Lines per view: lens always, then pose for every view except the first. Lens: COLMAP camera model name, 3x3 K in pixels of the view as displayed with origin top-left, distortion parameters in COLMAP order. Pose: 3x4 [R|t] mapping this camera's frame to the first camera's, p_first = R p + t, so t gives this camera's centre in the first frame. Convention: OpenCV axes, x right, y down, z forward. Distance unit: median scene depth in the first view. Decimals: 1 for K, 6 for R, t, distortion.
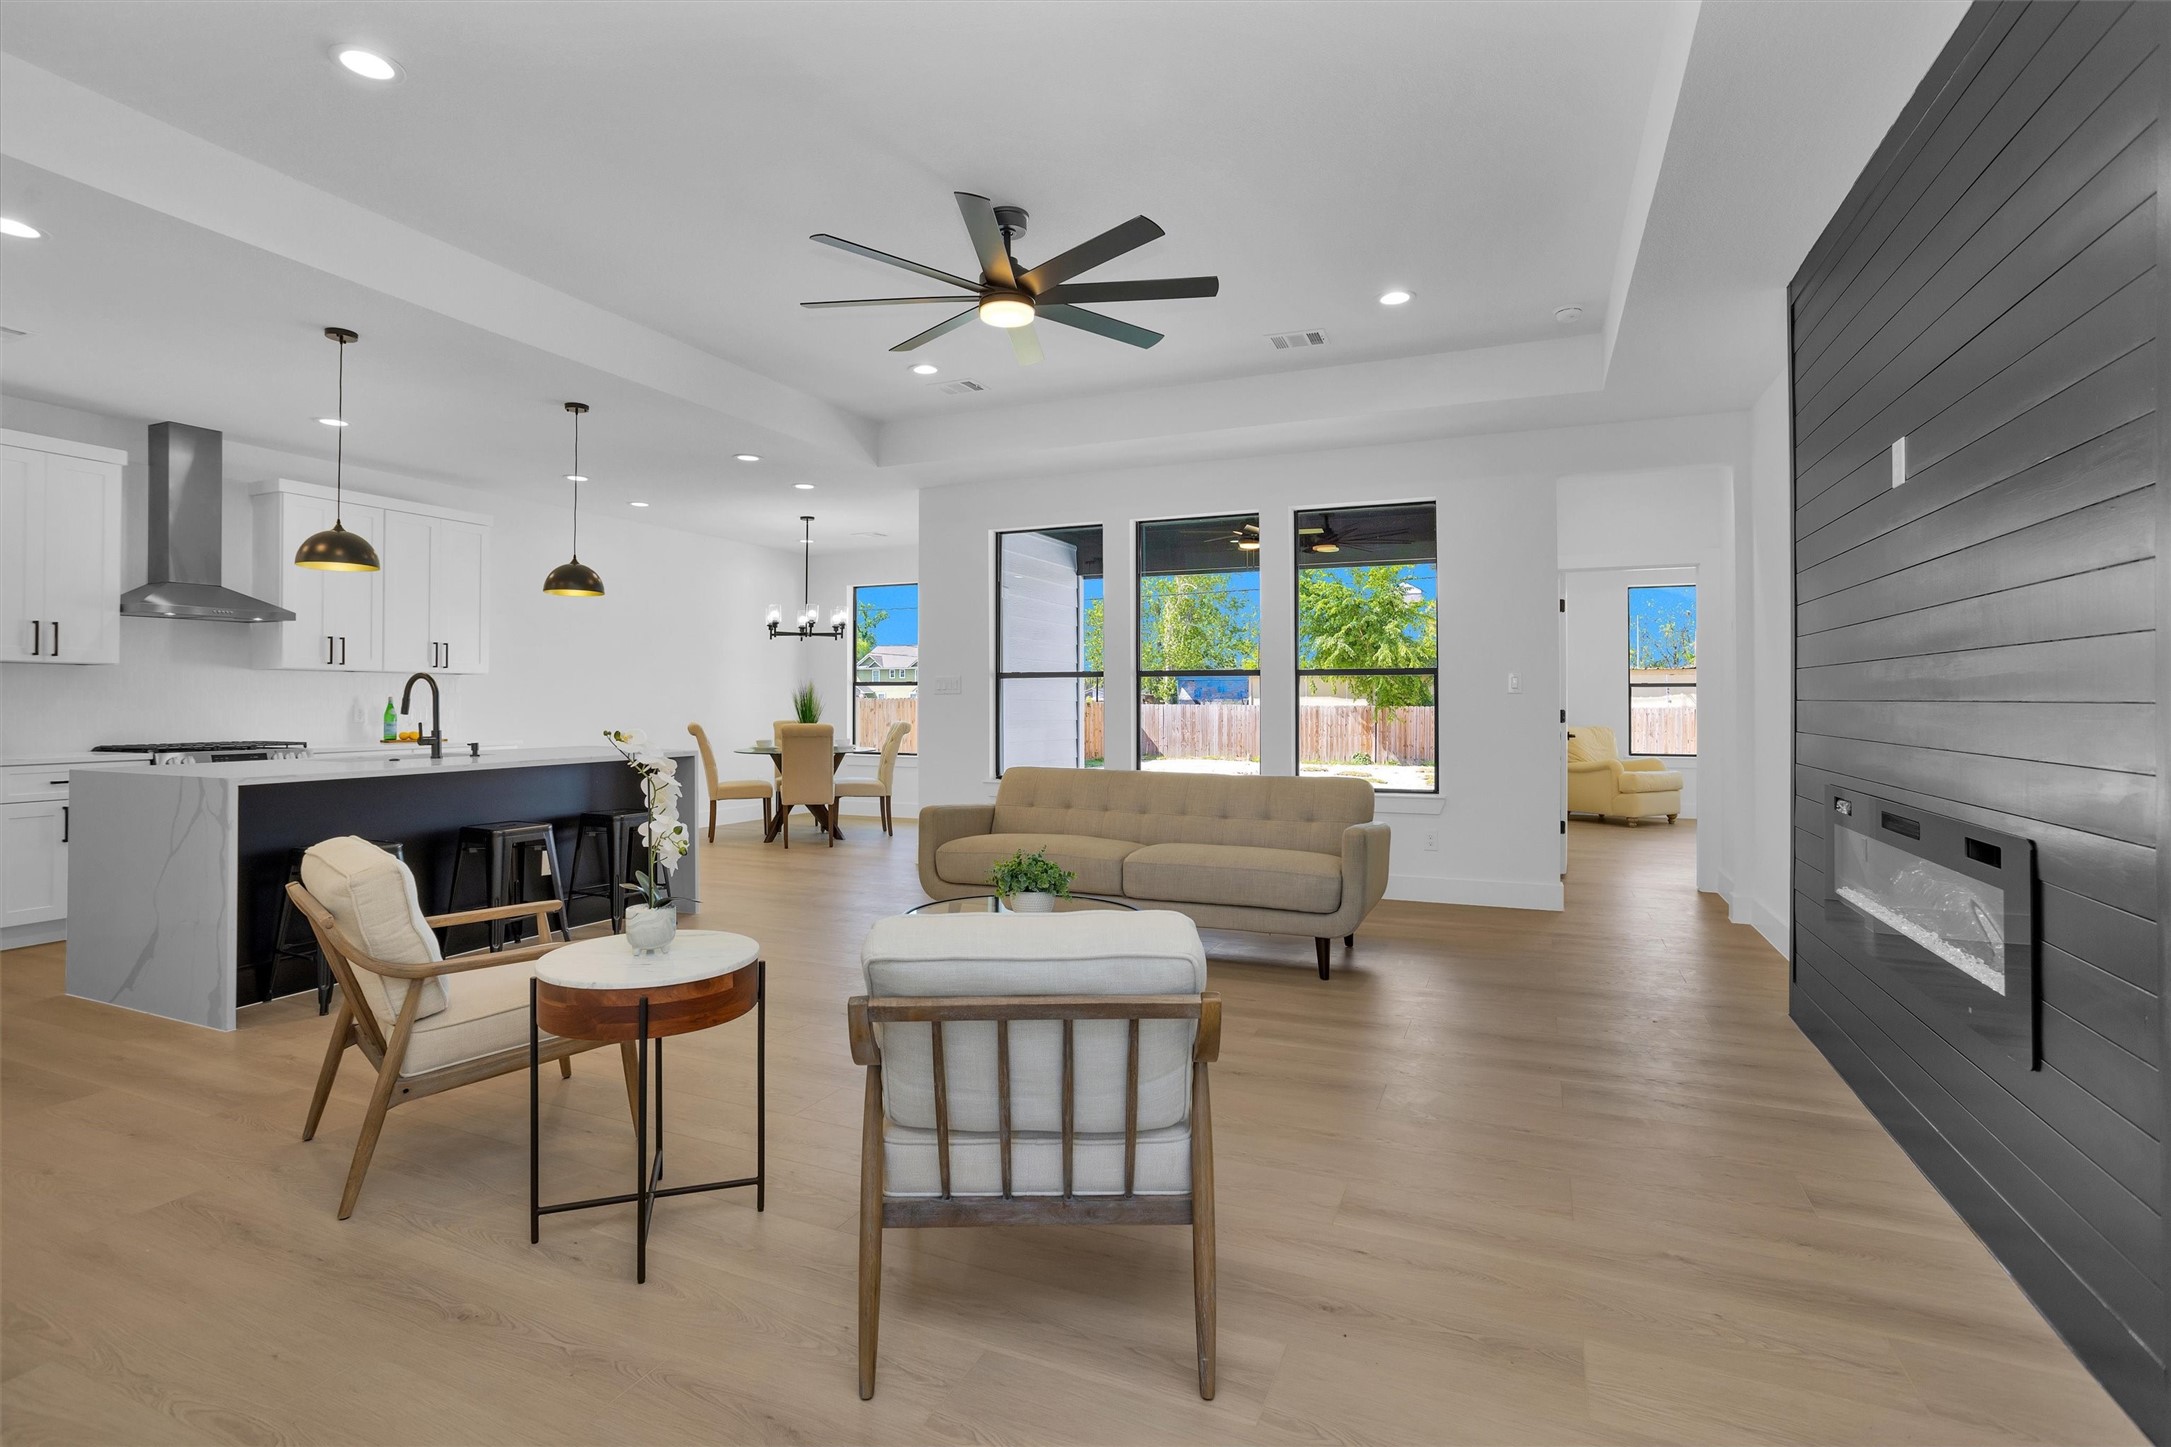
lens RADIAL K [[1063.1, 0, 1086.5], [0, 1063.1, 685.2], [0, 0, 1]] dist [-0.000350, 0.000111]
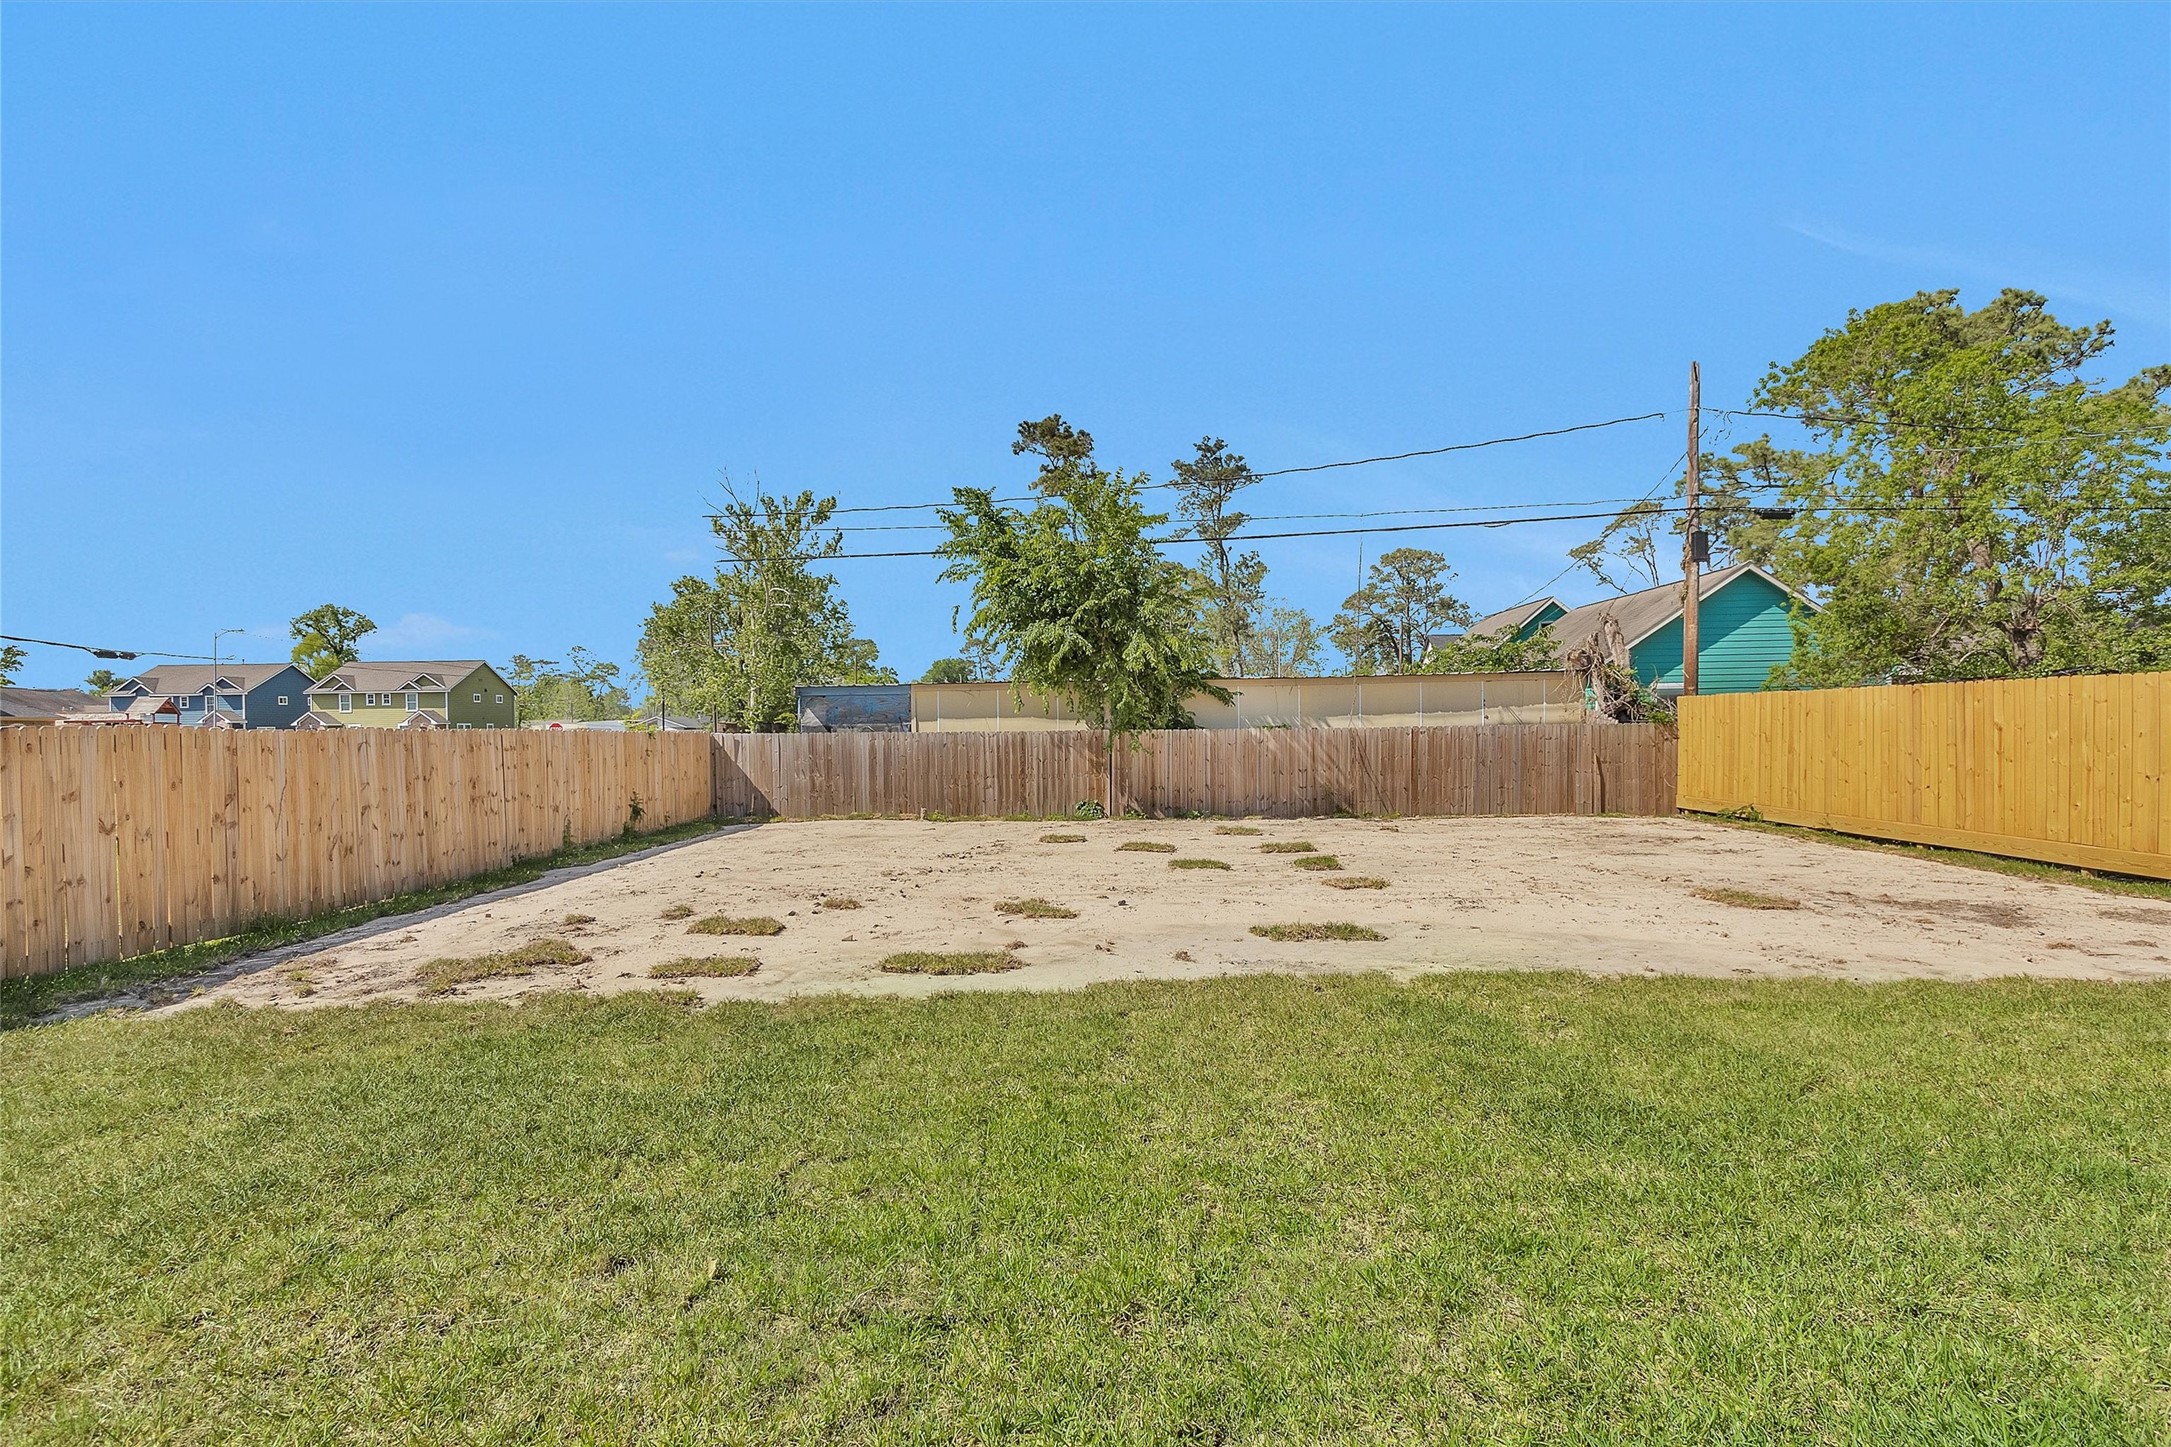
lens RADIAL K [[1124.8, 0, 1088.6], [0, 1124.8, 734.3], [0, 0, 1]] dist [-0.000267, 0.000077]
pose [[0.931024, -0.013894, 0.364693, 0.000535], [0.007035, 0.999773, 0.020131, 0.007453], [-0.364890, -0.016177, 0.930910, 0.346938]]
